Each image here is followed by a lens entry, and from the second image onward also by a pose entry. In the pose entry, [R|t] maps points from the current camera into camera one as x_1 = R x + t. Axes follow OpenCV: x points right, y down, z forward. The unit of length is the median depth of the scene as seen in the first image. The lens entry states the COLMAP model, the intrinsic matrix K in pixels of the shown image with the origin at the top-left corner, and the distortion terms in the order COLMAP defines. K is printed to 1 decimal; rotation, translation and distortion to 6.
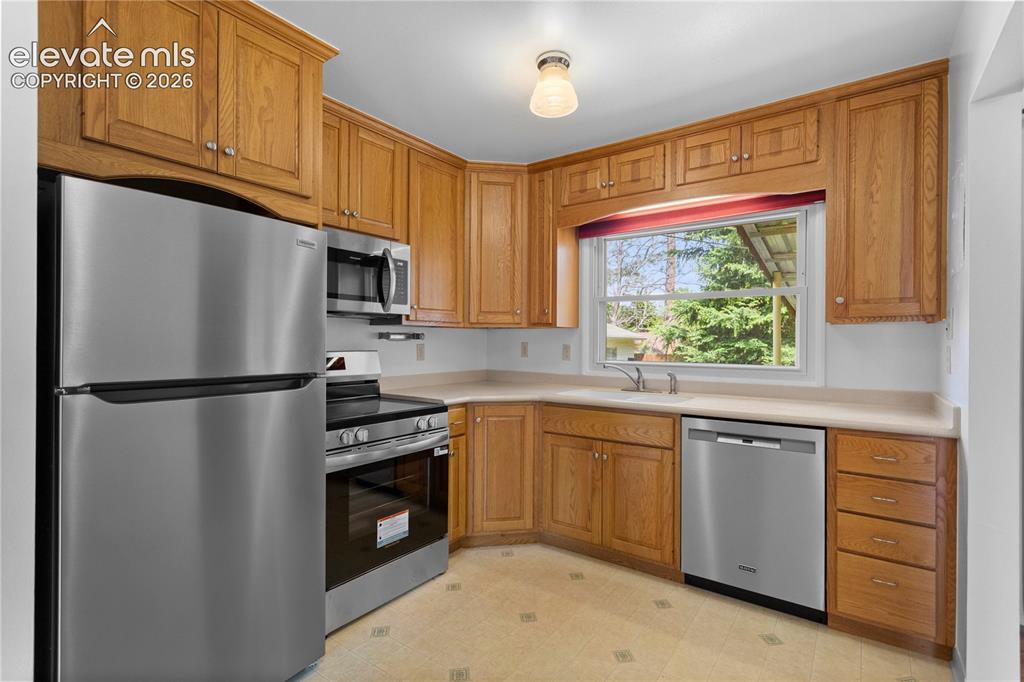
lens RADIAL K [[484.9, 0, 512.0], [0, 484.9, 341.0], [0, 0, 1]] dist [-0.000468, 0.000535]
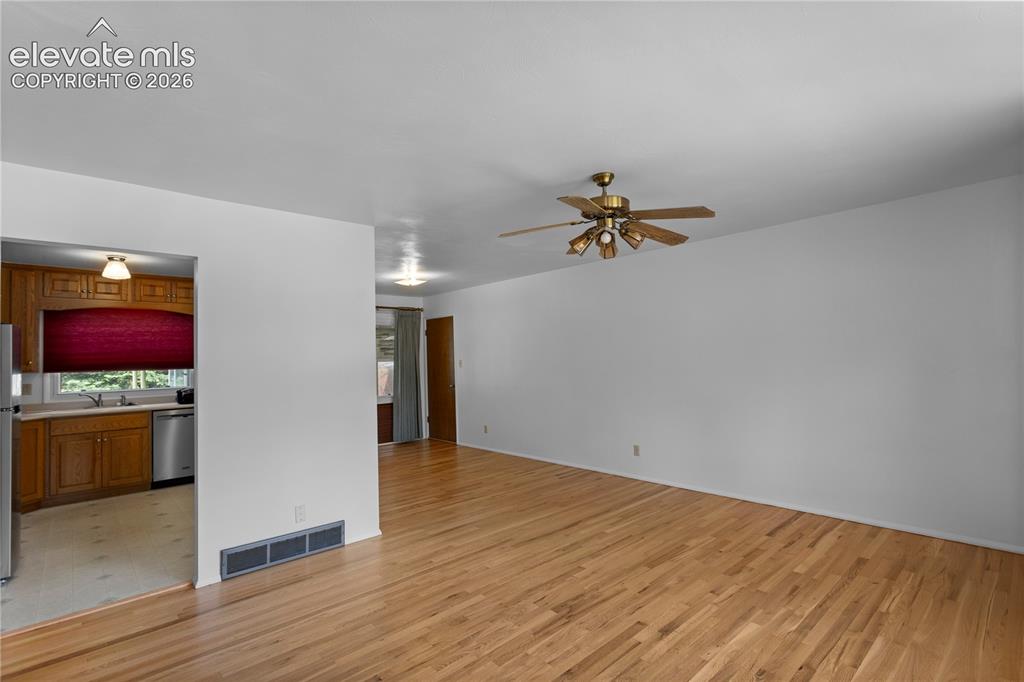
lens RADIAL K [[483.7, 0, 512.0], [0, 483.7, 341.0], [0, 0, 1]] dist [0.002824, 0.000727]
pose [[0.203228, 0.023471, 0.978850, -1.320021], [0.031793, 0.999027, -0.030556, -0.040844], [-0.978615, 0.037331, 0.202284, -0.945893]]
